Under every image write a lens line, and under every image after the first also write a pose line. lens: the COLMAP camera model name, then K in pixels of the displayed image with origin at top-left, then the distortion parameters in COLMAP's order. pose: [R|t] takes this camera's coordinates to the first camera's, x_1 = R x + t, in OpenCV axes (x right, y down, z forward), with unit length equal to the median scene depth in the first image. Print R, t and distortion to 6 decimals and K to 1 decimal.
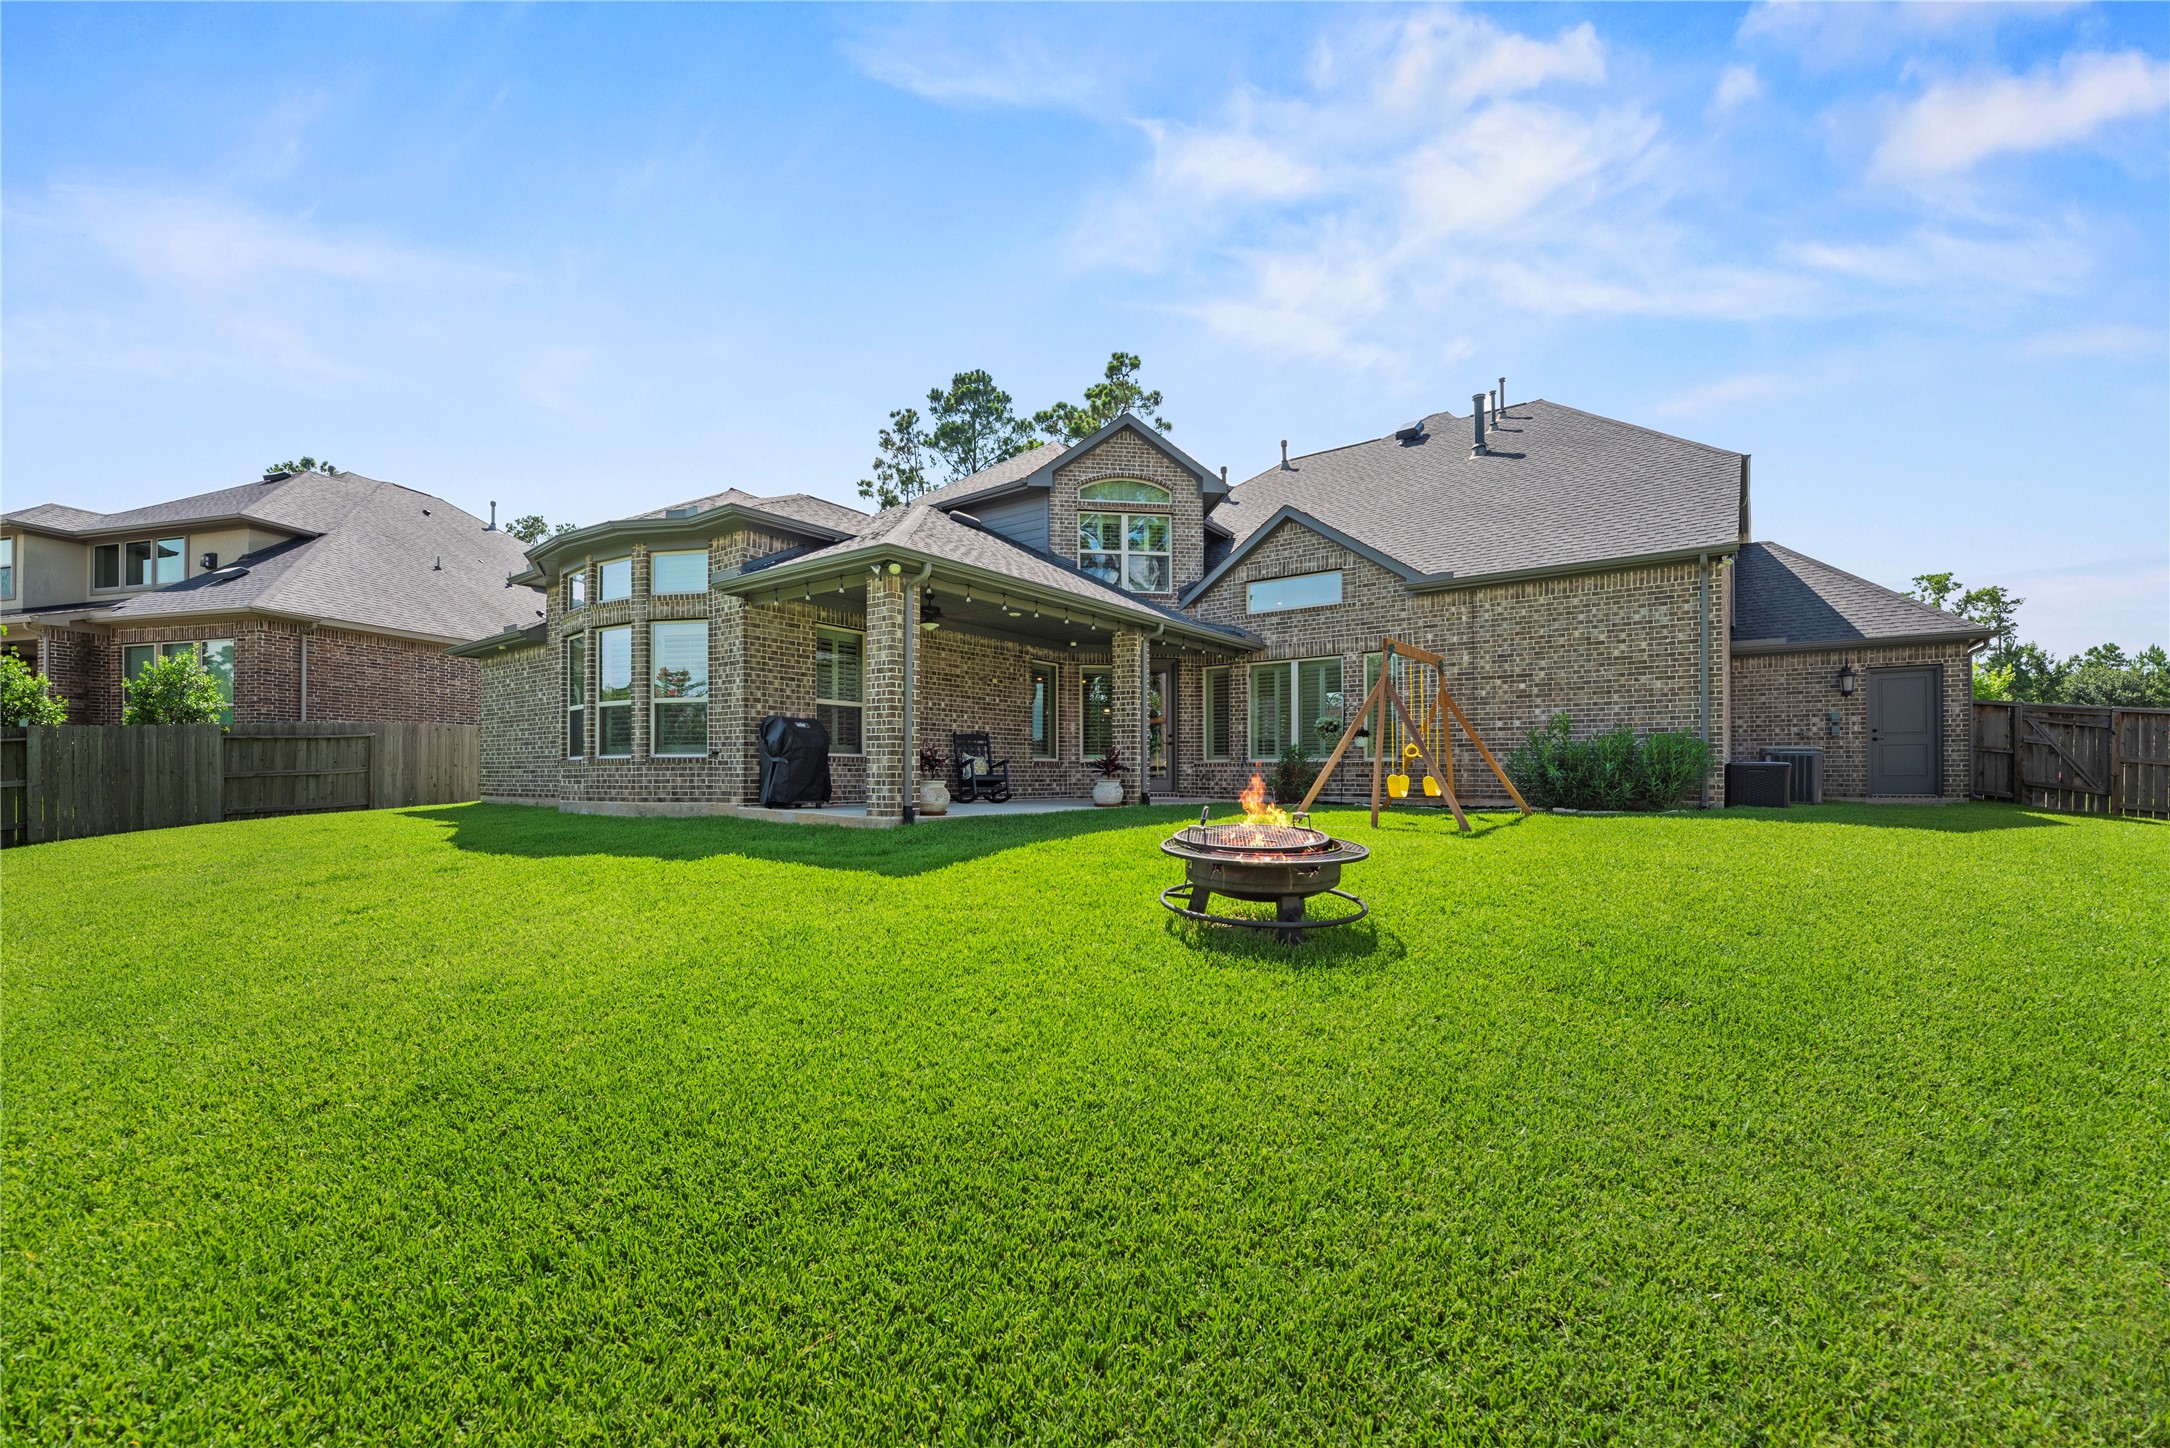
lens RADIAL K [[875.6, 0, 1084.3], [0, 875.6, 751.9], [0, 0, 1]] dist [0.000755, 0.000010]
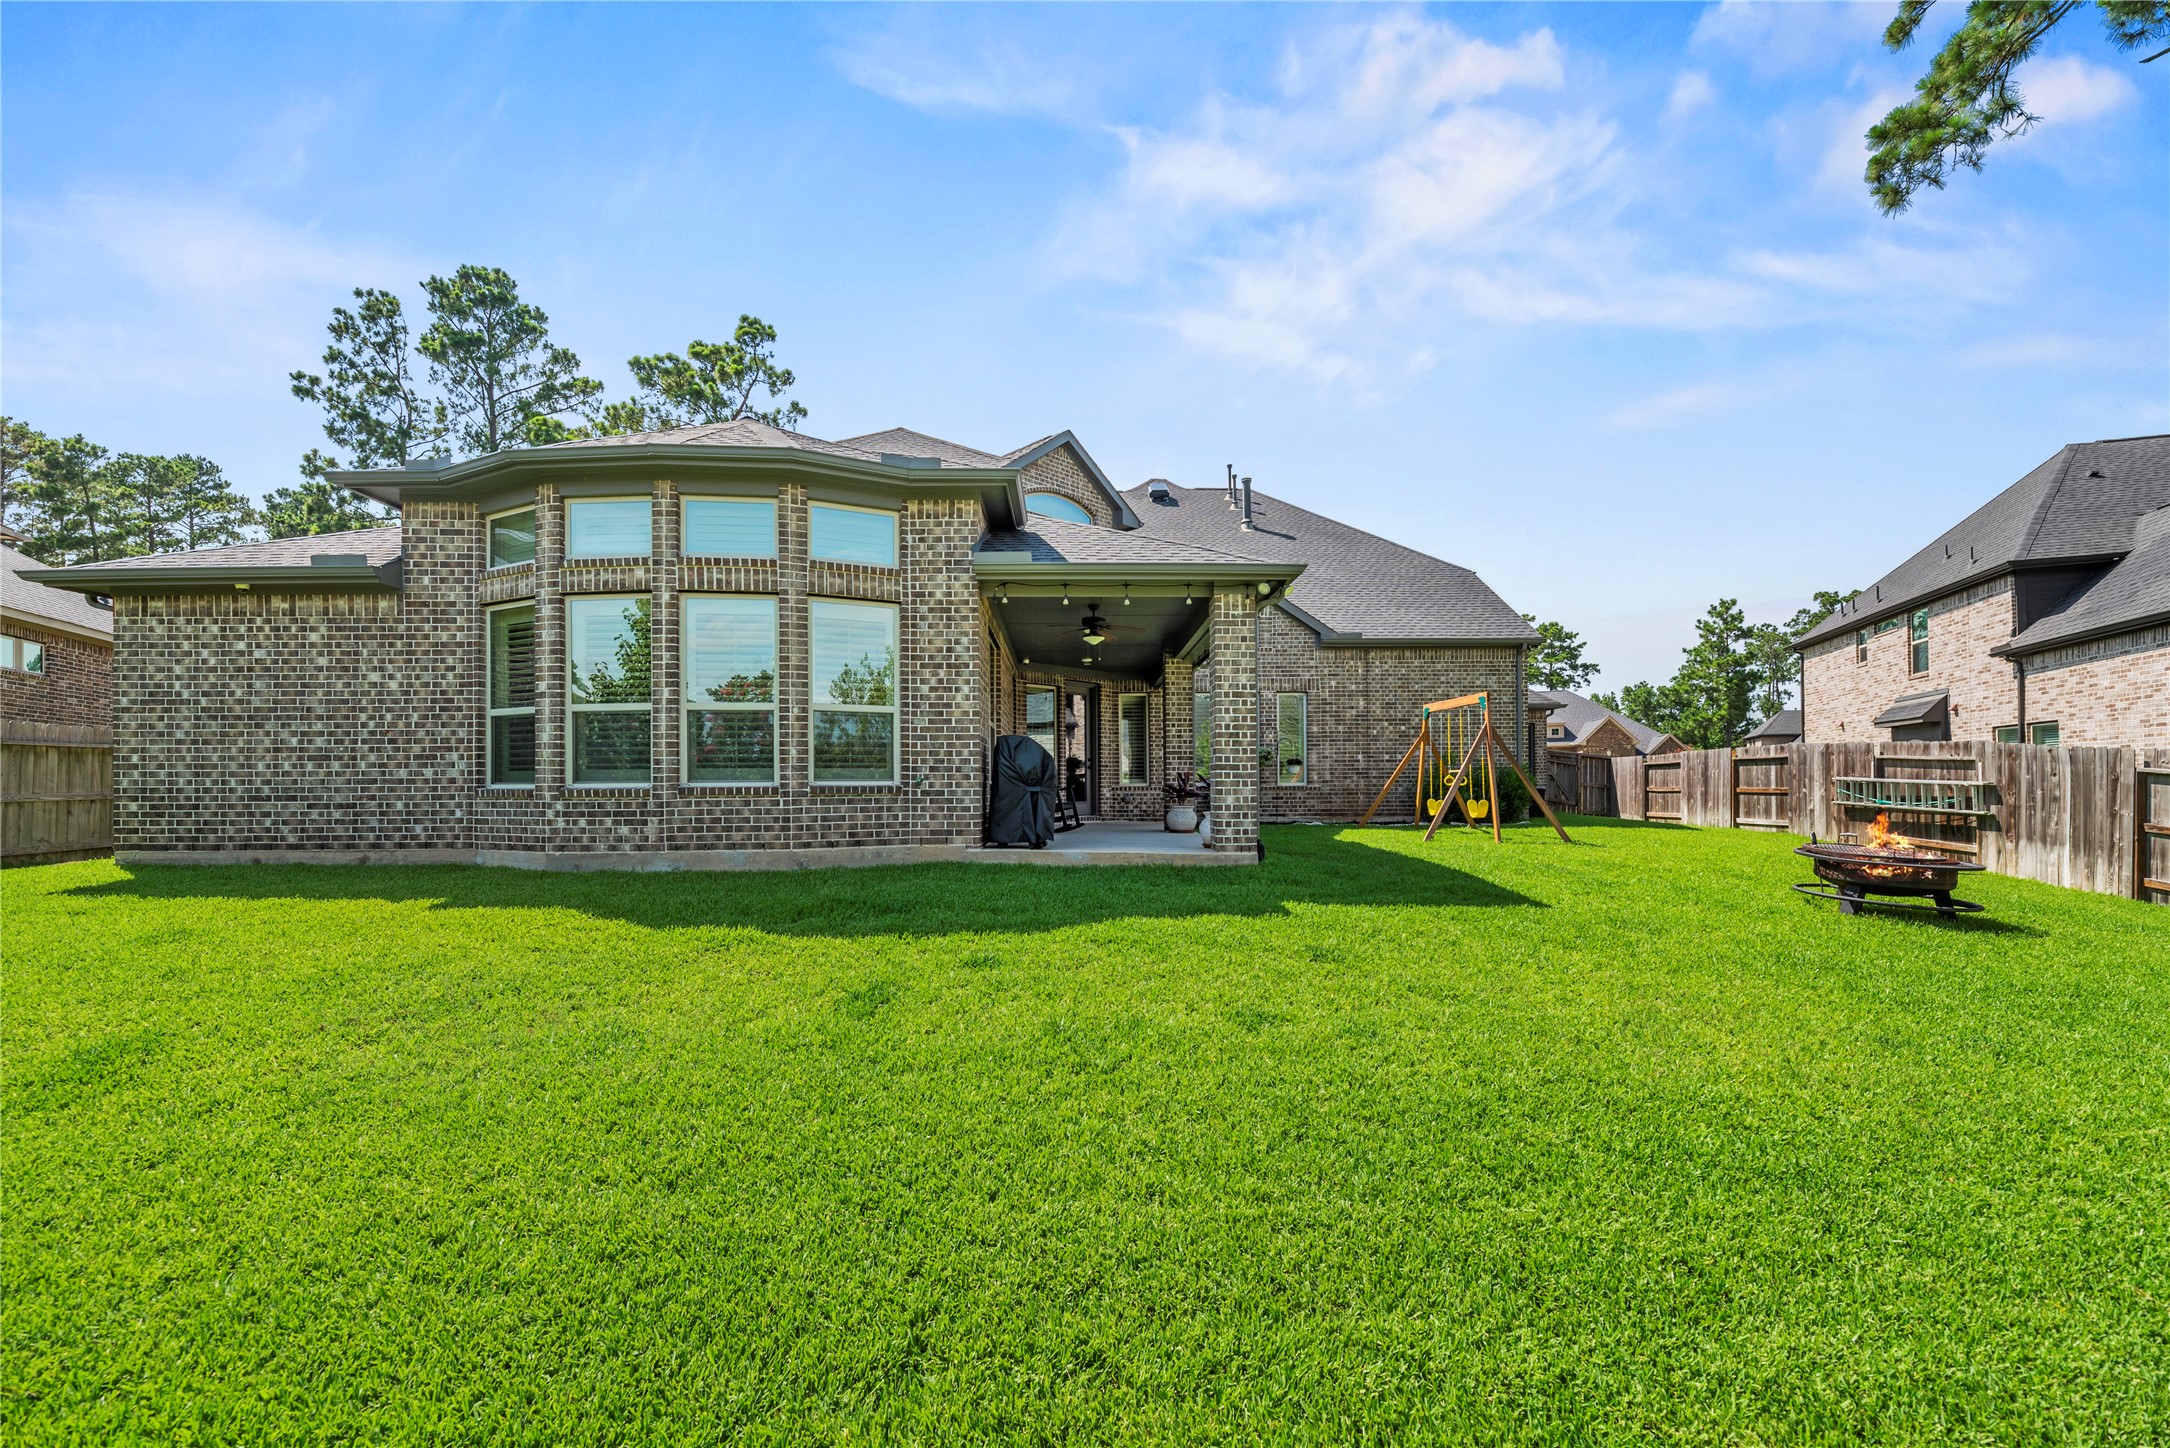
lens RADIAL K [[896.3, 0, 1078.4], [0, 896.3, 762.0], [0, 0, 1]] dist [-0.004353, -0.000187]
pose [[0.799702, 0.013053, 0.600255, -0.574234], [-0.011089, 0.999914, -0.006971, -0.009120], [-0.600295, -0.001081, 0.799778, 0.197888]]
